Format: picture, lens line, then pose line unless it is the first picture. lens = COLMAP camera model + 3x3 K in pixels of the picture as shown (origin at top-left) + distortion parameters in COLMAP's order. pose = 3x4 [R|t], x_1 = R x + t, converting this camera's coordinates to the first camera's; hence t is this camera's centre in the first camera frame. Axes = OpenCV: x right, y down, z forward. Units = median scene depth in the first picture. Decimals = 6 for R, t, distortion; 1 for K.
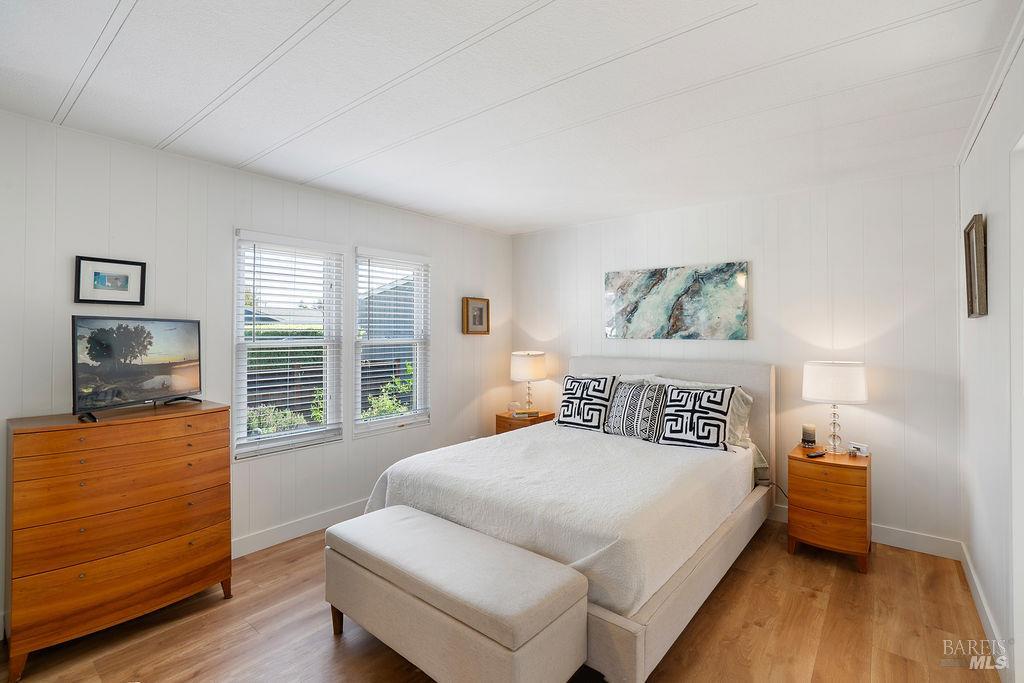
lens RADIAL K [[471.9, 0, 515.0], [0, 471.9, 329.3], [0, 0, 1]] dist [-0.028141, 0.016096]
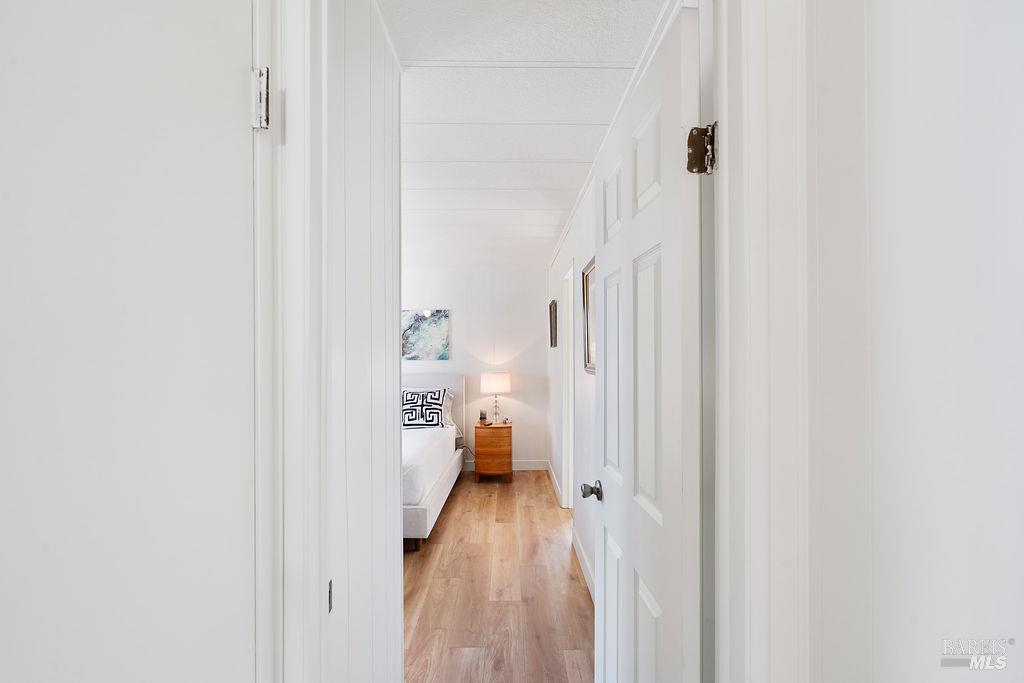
lens RADIAL K [[469.4, 0, 511.0], [0, 469.4, 345.7], [0, 0, 1]] dist [-0.018843, 0.000073]
pose [[0.778003, 0.007933, 0.628210, -0.383142], [0.000059, 0.999919, -0.012699, -0.006030], [-0.628261, 0.009917, 0.777940, -0.414503]]
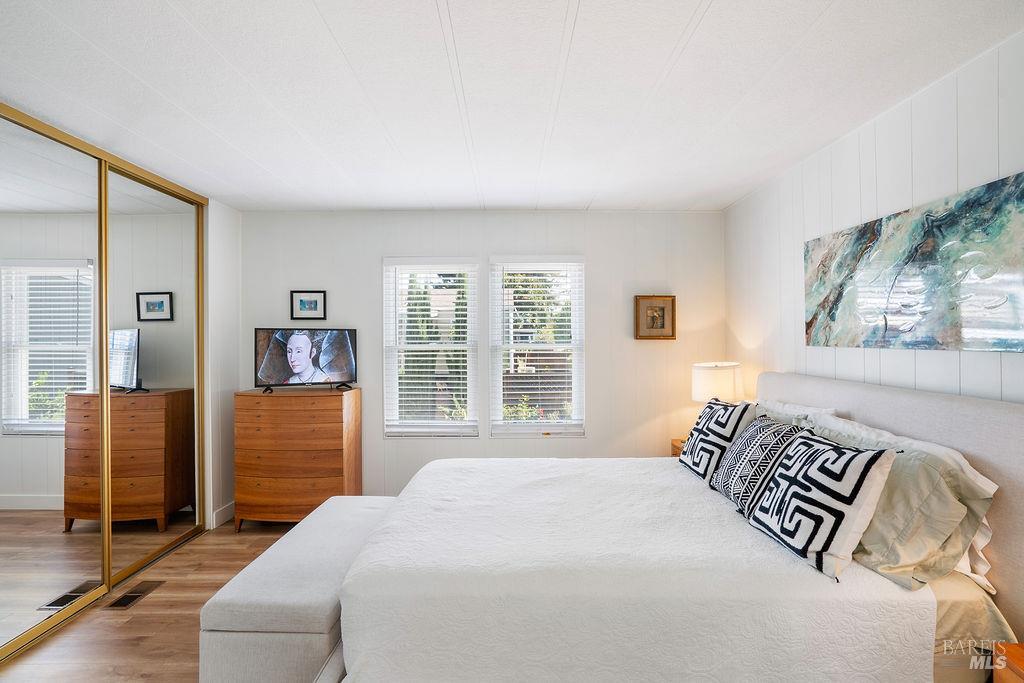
lens RADIAL K [[473.2, 0, 511.8], [0, 473.2, 340.3], [0, 0, 1]] dist [-0.004733, 0.000198]
pose [[0.634720, 0.002260, -0.772739, 0.604637], [0.006877, 0.999940, 0.008572, 0.004694], [0.772712, -0.010755, 0.634666, 0.410271]]
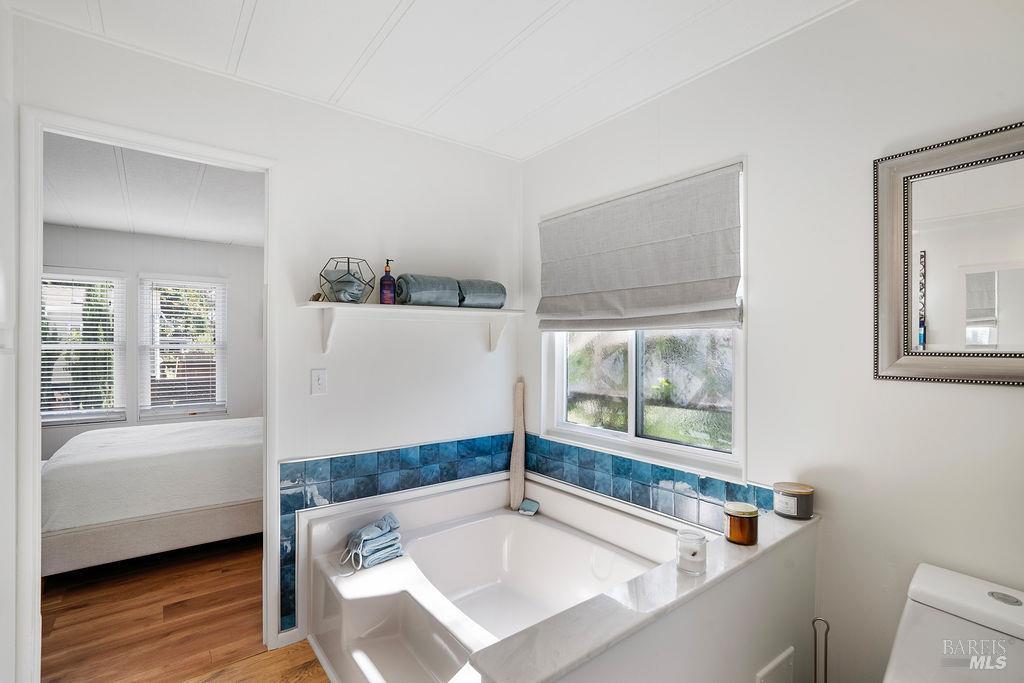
lens RADIAL K [[469.4, 0, 511.0], [0, 469.4, 345.7], [0, 0, 1]] dist [-0.018843, 0.000073]
pose [[0.973412, -0.000237, -0.229060, 1.100696], [0.000727, 0.999998, 0.002055, 0.027480], [0.229059, -0.002167, 0.973410, -0.010122]]
